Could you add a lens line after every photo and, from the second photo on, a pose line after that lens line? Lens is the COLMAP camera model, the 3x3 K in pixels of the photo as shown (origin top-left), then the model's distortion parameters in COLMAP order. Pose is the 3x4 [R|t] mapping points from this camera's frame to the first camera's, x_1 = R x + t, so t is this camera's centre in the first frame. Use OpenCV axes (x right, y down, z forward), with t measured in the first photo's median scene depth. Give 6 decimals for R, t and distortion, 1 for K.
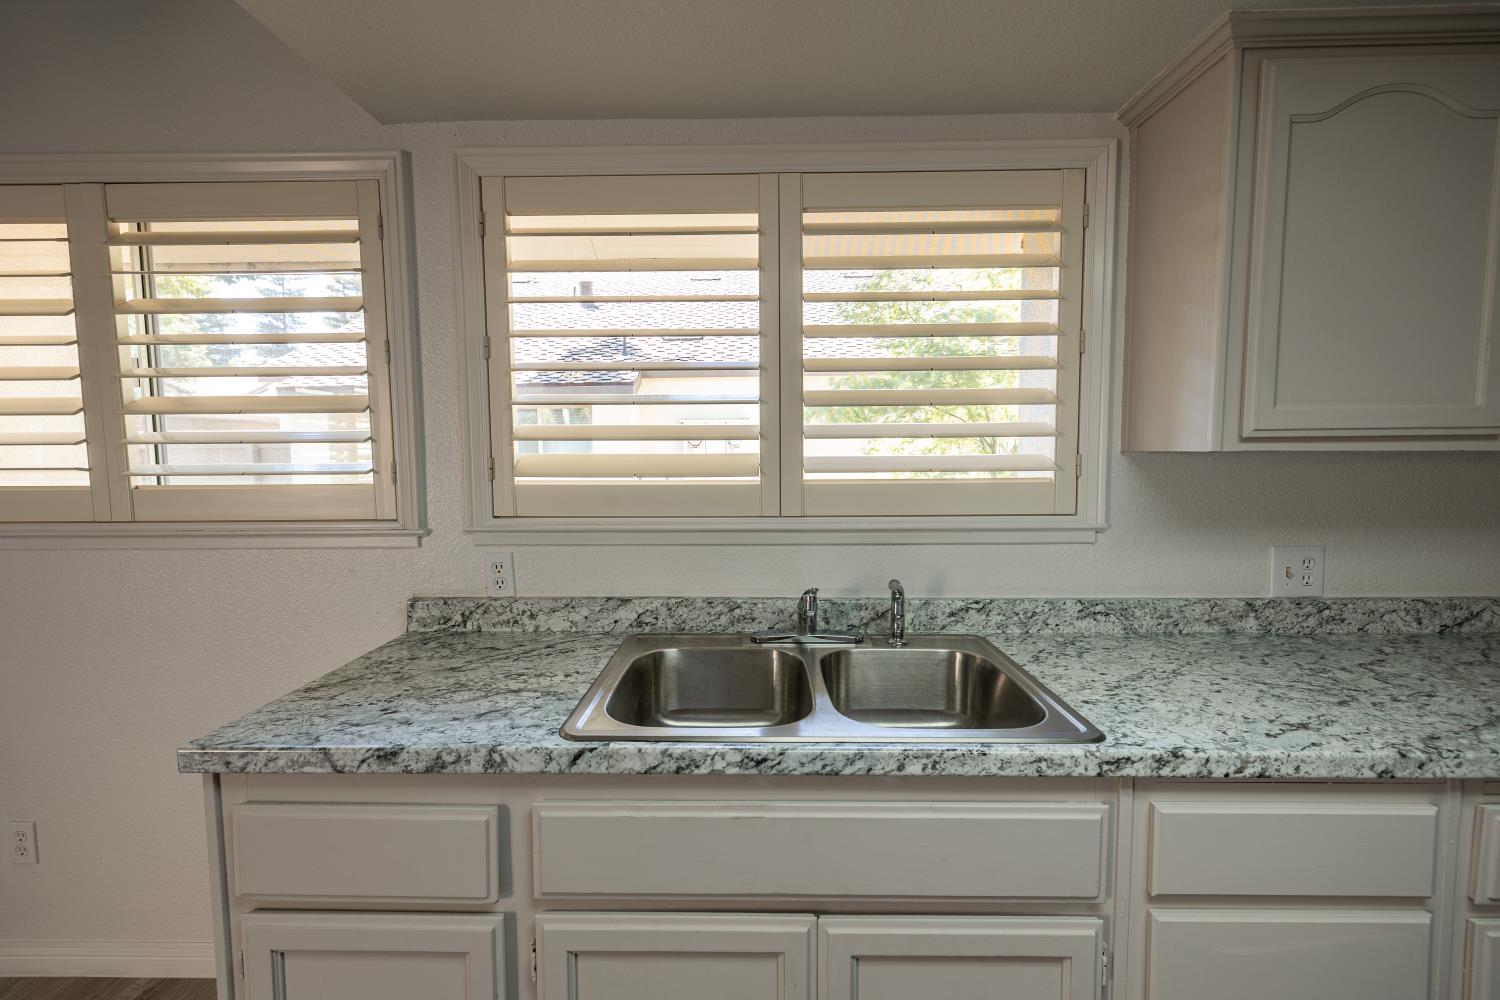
lens RADIAL K [[632.9, 0, 751.0], [0, 632.9, 492.7], [0, 0, 1]] dist [-0.000134, 0.000711]
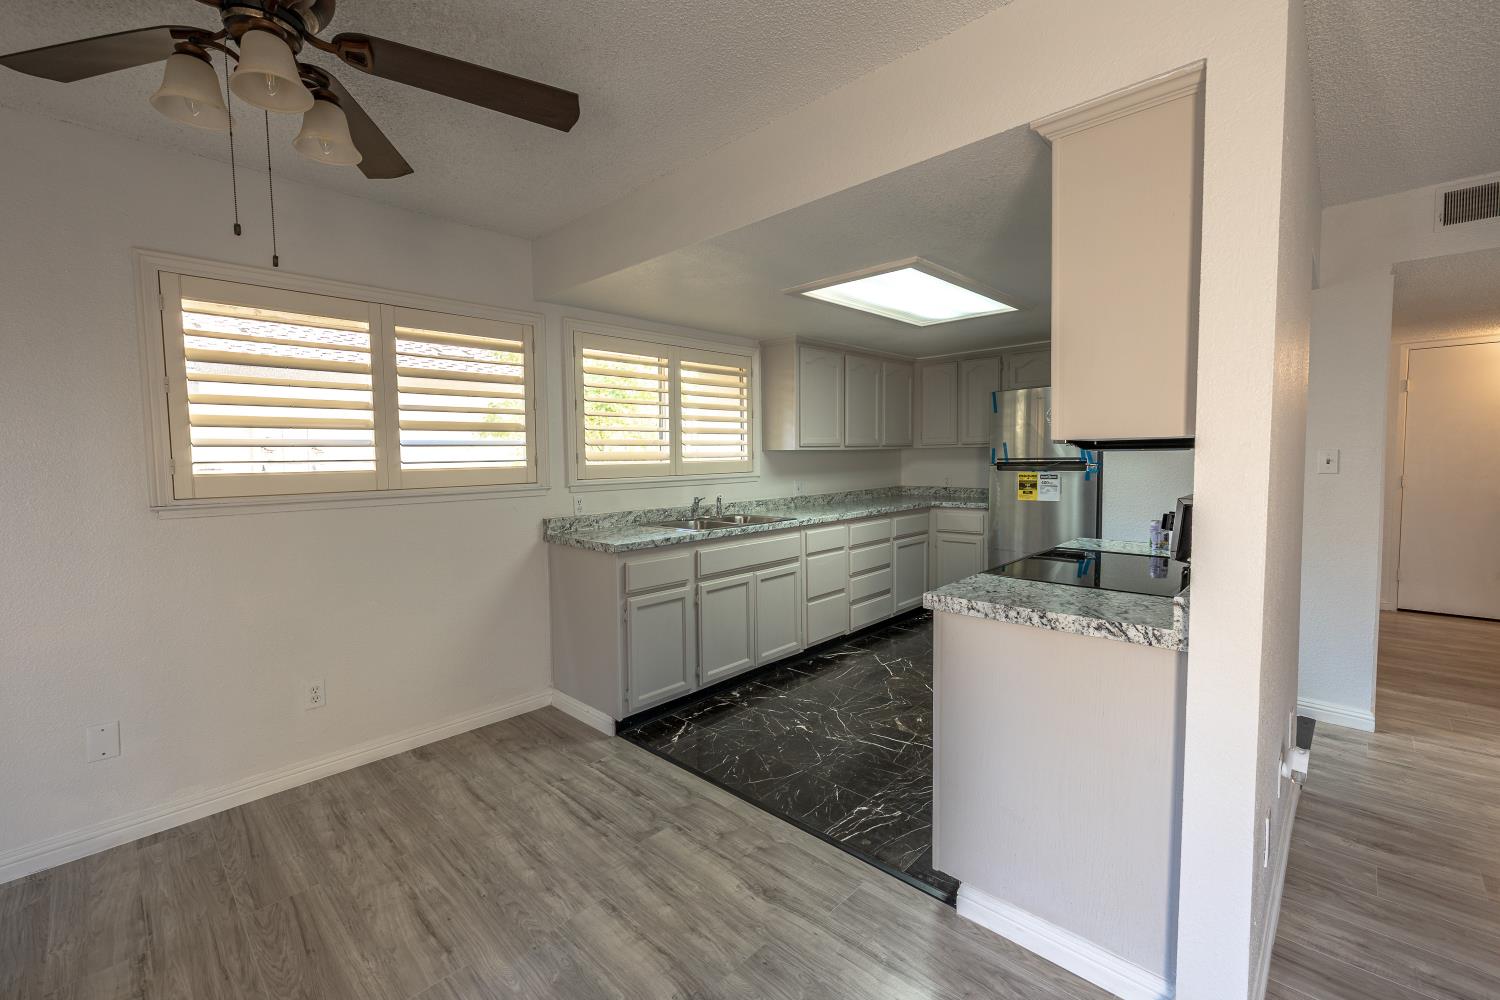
lens RADIAL K [[632.9, 0, 745.0], [0, 632.9, 492.9], [0, 0, 1]] dist [-0.000134, 0.000711]
pose [[0.675662, -0.048103, 0.735640, -1.694562], [0.056227, 0.998325, 0.013636, 0.089109], [-0.735064, 0.032149, 0.677235, -0.973134]]
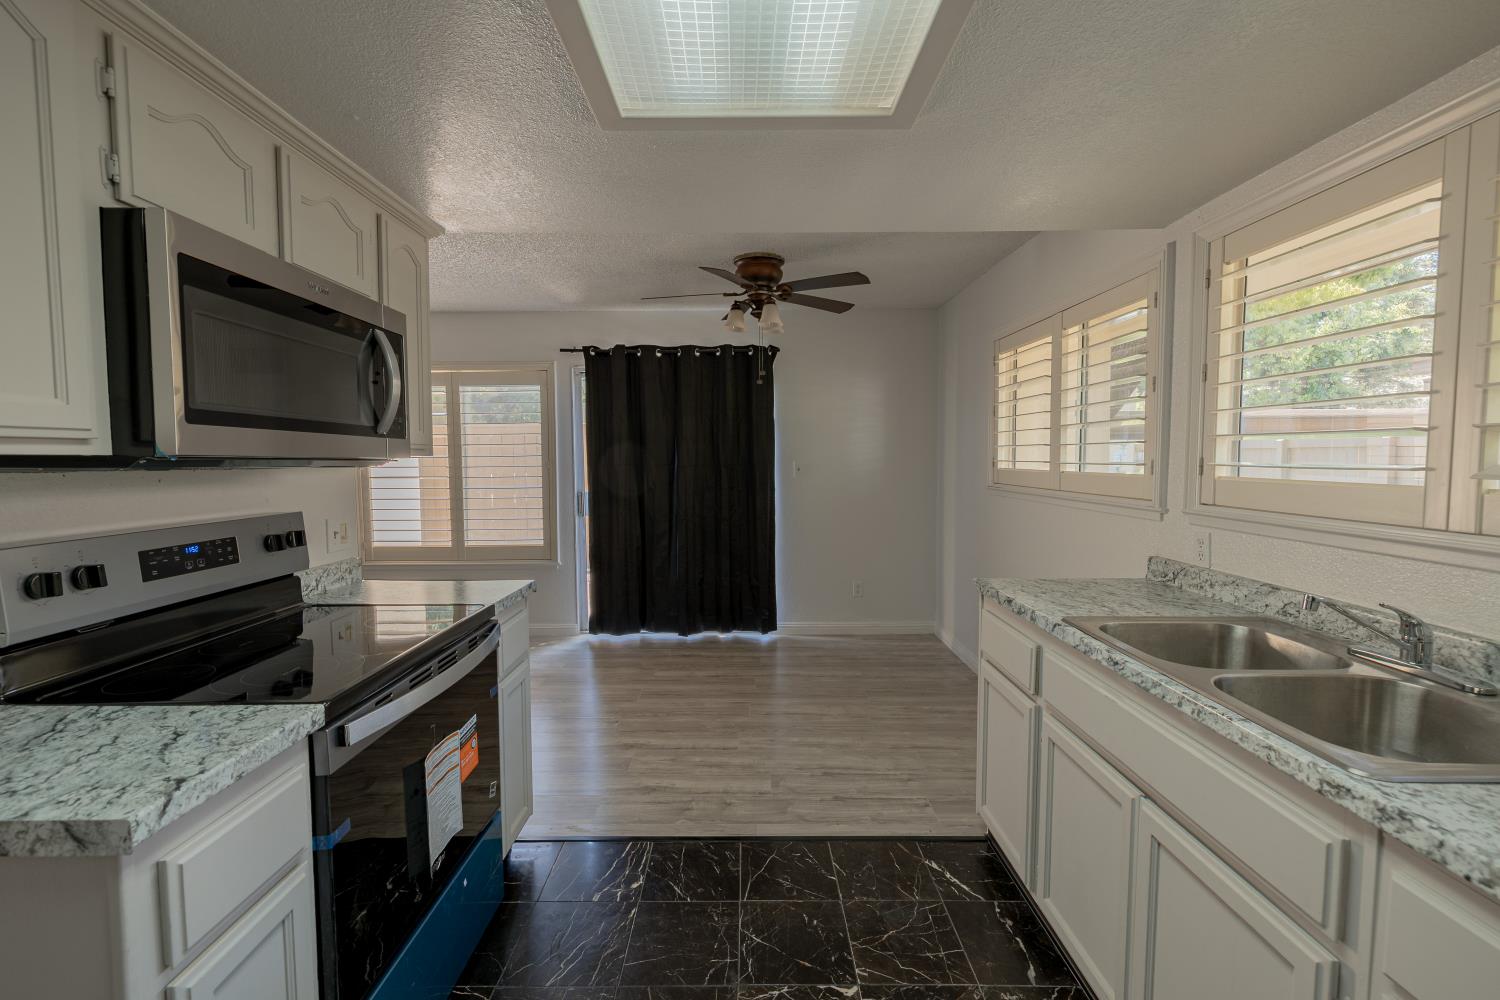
lens RADIAL K [[632.9, 0, 743.0], [0, 632.9, 496.5], [0, 0, 1]] dist [-0.000134, 0.000711]
pose [[0.016194, 0.072043, -0.997270, 0.881048], [-0.061405, 0.995590, 0.070925, -0.010604], [0.997982, 0.060089, 0.020546, 0.044070]]
